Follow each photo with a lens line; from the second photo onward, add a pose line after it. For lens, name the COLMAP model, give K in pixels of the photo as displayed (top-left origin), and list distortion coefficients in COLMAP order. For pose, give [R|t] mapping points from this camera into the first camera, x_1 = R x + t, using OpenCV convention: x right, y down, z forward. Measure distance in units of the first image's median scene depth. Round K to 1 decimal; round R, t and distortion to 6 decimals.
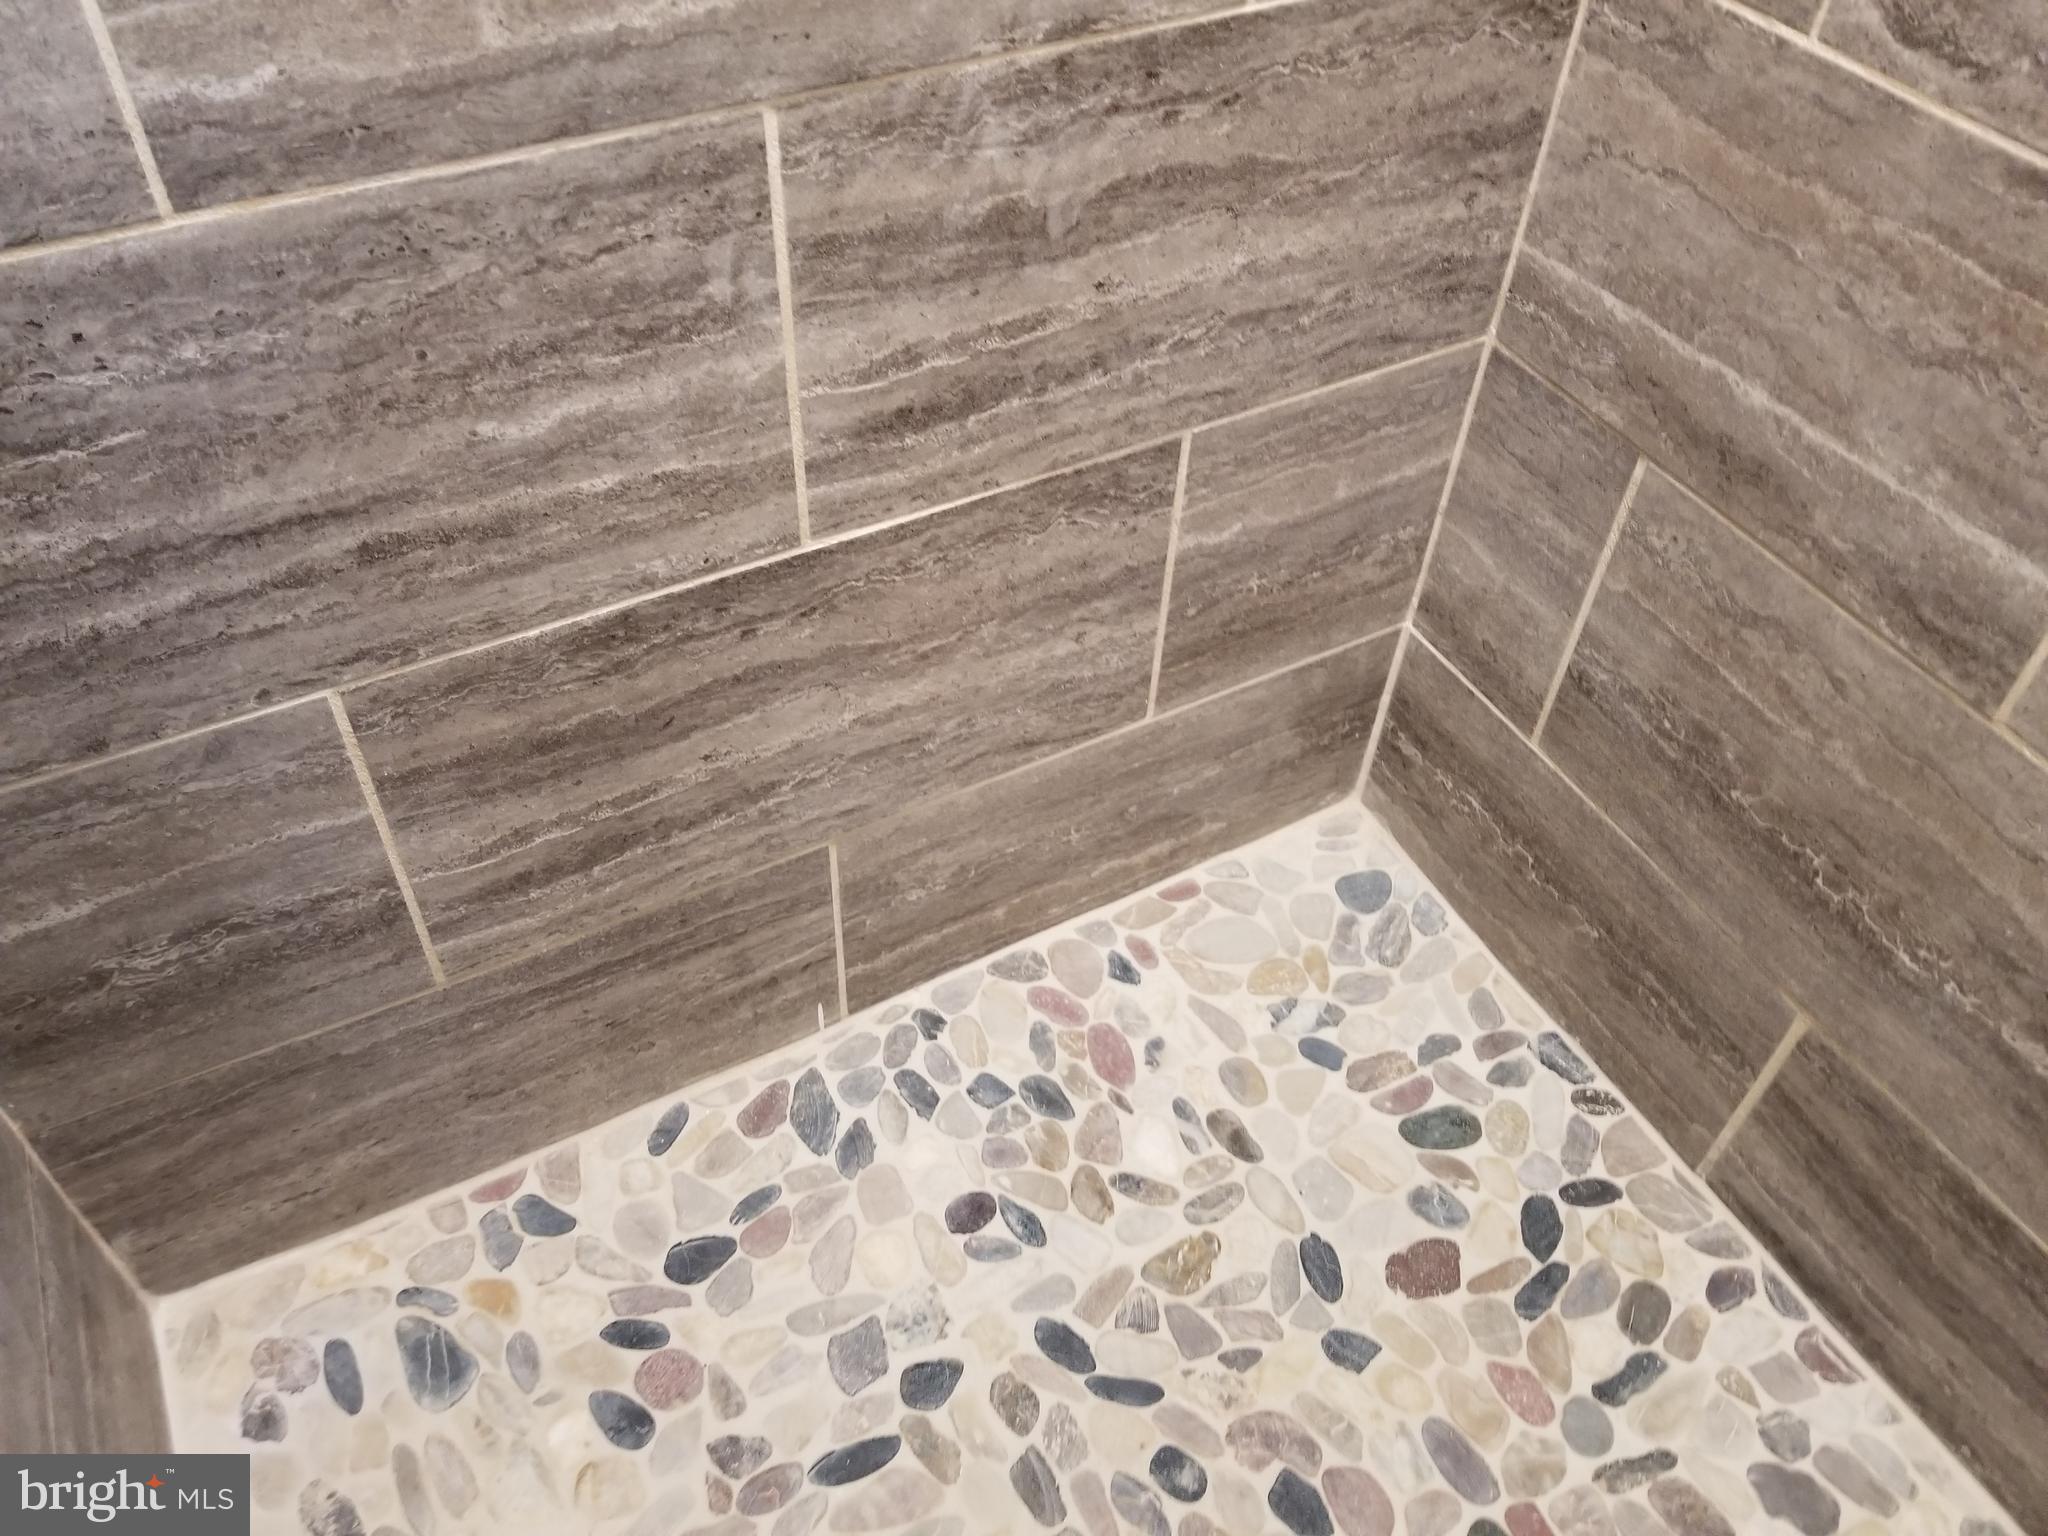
lens RADIAL K [[1650.0, 0, 1018.9], [0, 1650.0, 689.6], [0, 0, 1]] dist [0.090123, -0.151918]
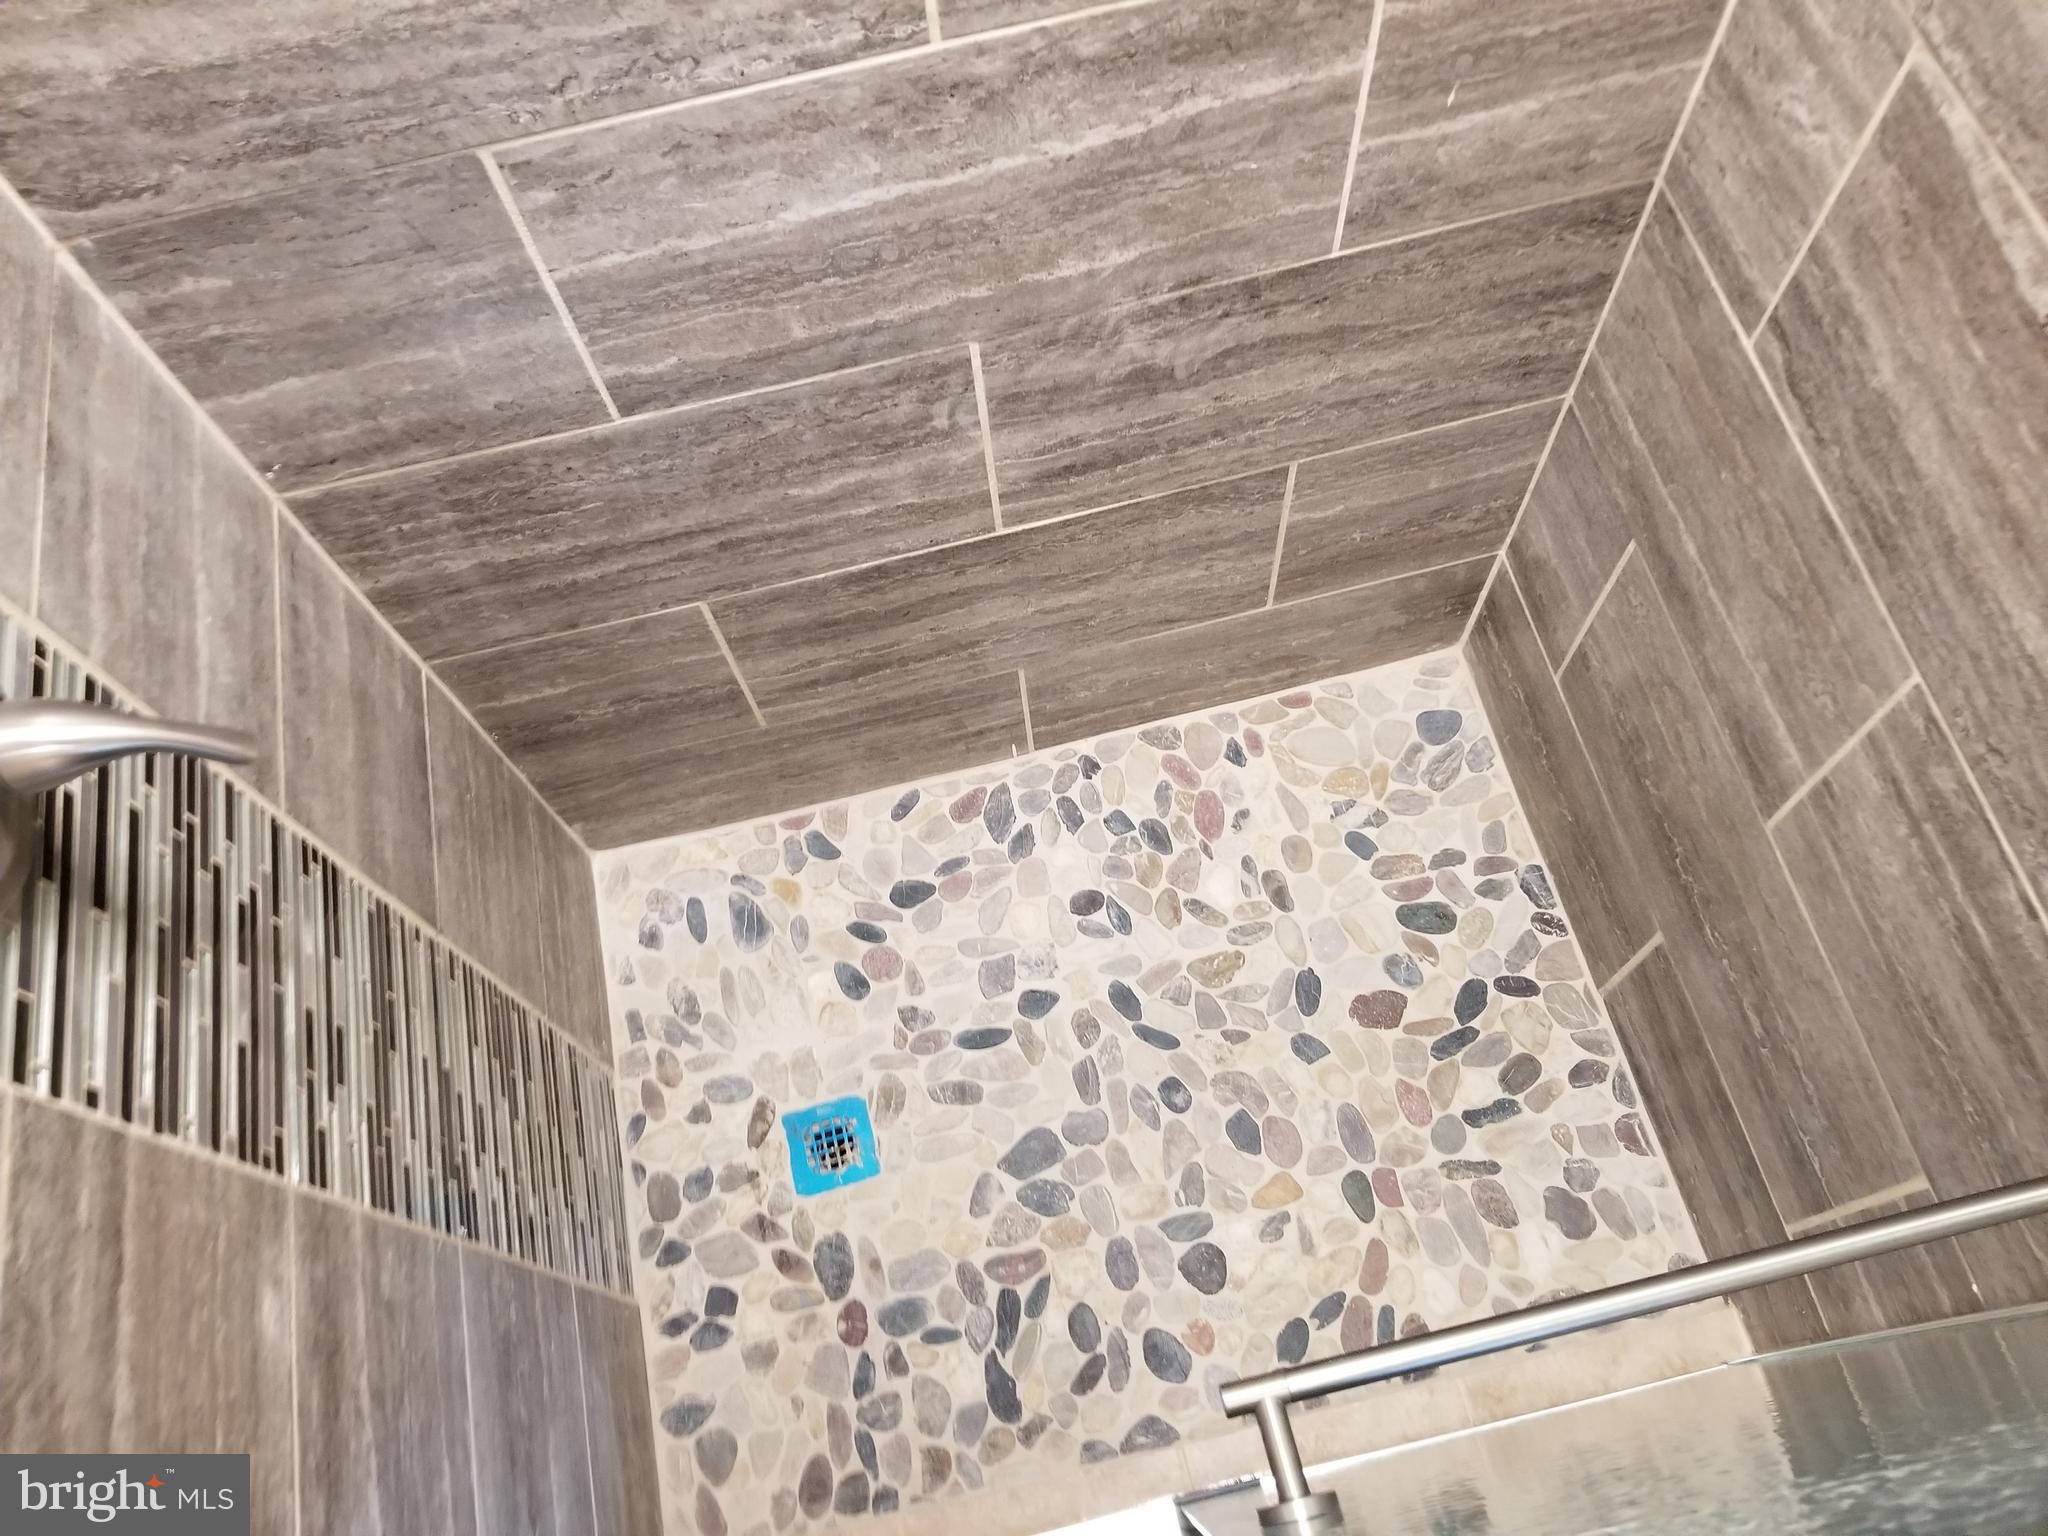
lens RADIAL K [[1548.7, 0, 974.5], [0, 1548.7, 763.1], [0, 0, 1]] dist [0.147233, -0.253094]
pose [[0.959217, 0.198923, -0.200831, 0.149583], [-0.115947, 0.924837, 0.362260, -0.344828], [0.257797, -0.324200, 0.910184, -0.306924]]
